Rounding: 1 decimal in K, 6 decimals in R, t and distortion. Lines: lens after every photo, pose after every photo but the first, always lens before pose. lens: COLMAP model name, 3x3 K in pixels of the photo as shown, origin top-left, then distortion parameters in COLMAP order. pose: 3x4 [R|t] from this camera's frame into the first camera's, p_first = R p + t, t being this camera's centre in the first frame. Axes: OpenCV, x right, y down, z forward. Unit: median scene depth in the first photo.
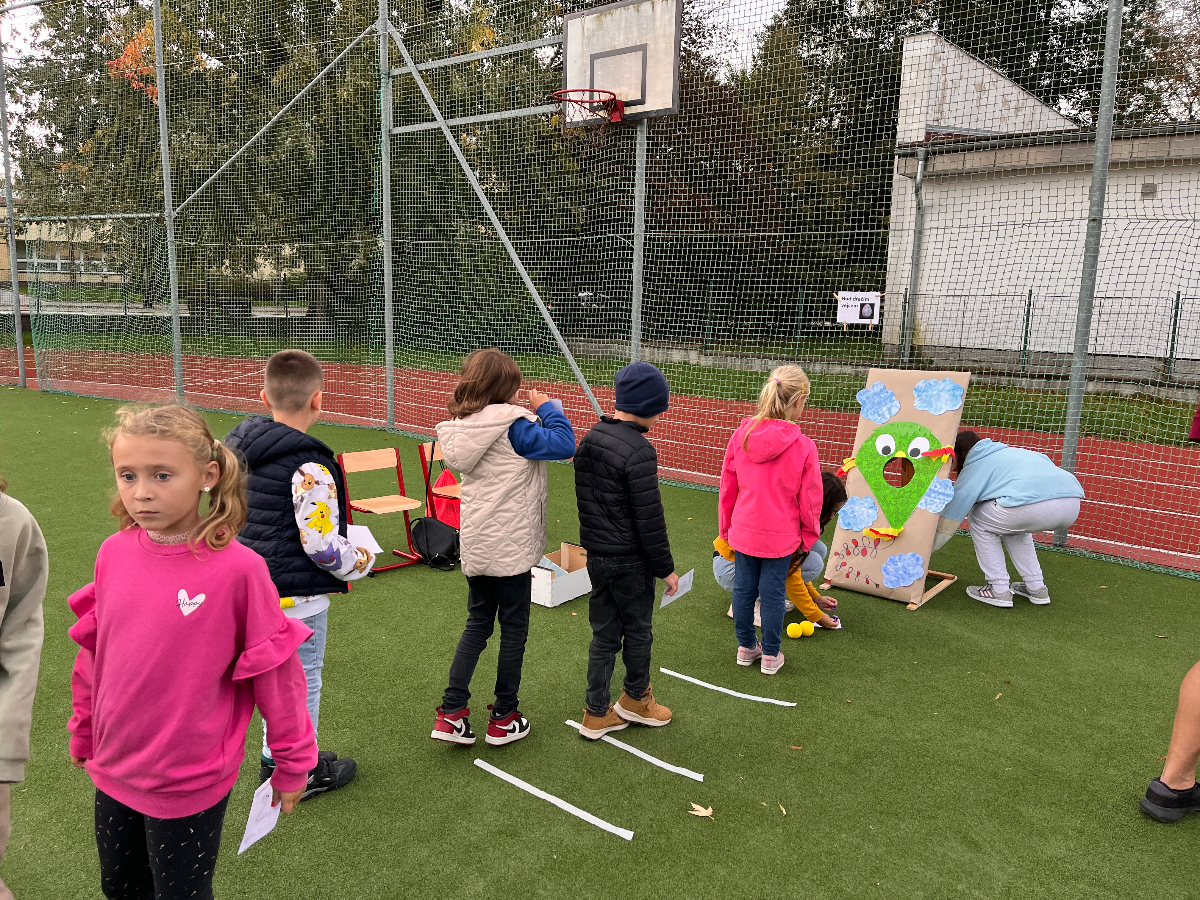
lens RADIAL K [[894.5, 0, 600.0], [0, 894.5, 450.0], [0, 0, 1]] dist [0.082794, -0.091447]
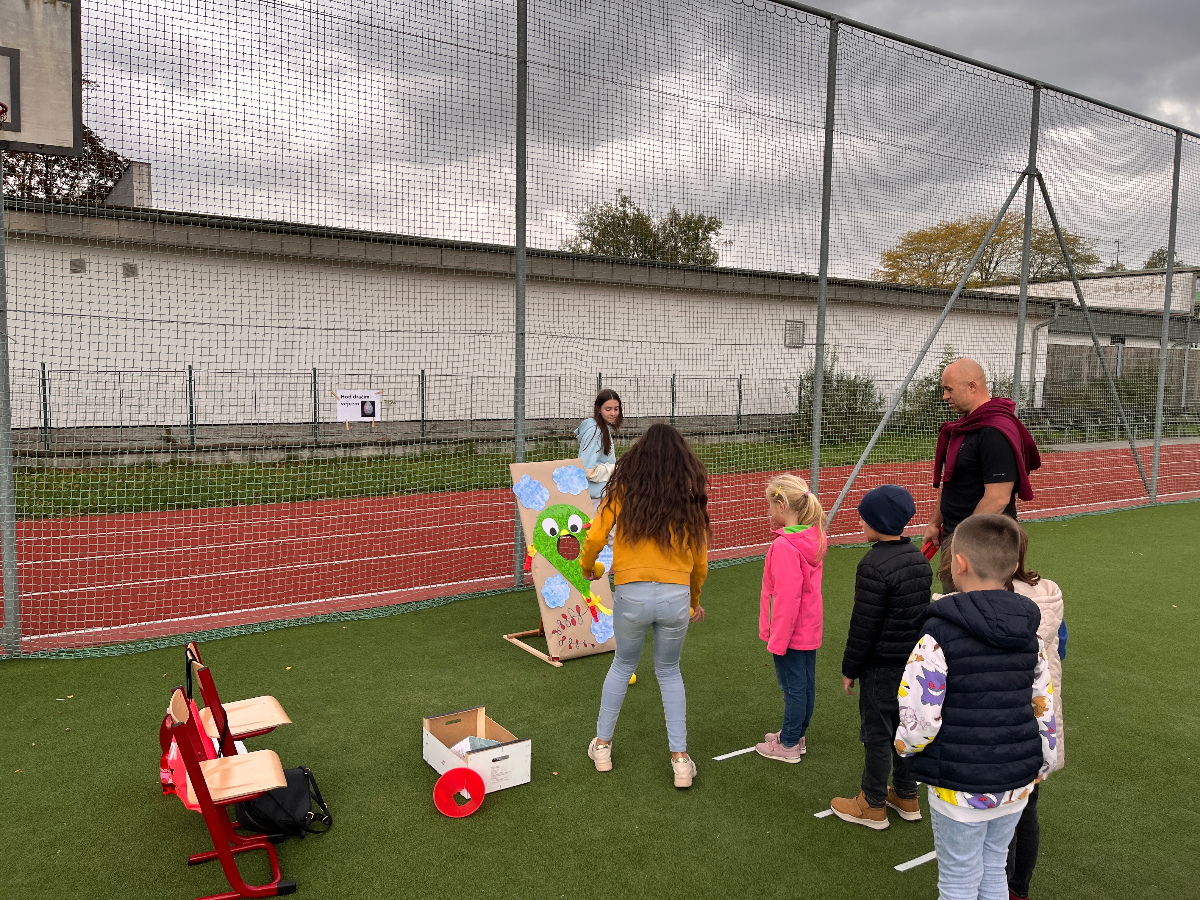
lens RADIAL K [[894.5, 0, 600.0], [0, 894.5, 450.0], [0, 0, 1]] dist [0.082794, -0.091447]
pose [[0.304773, -0.102698, 0.946872, -0.585414], [0.156947, 0.985994, 0.056424, -0.125123], [-0.939405, 0.131413, 0.316622, 0.445352]]
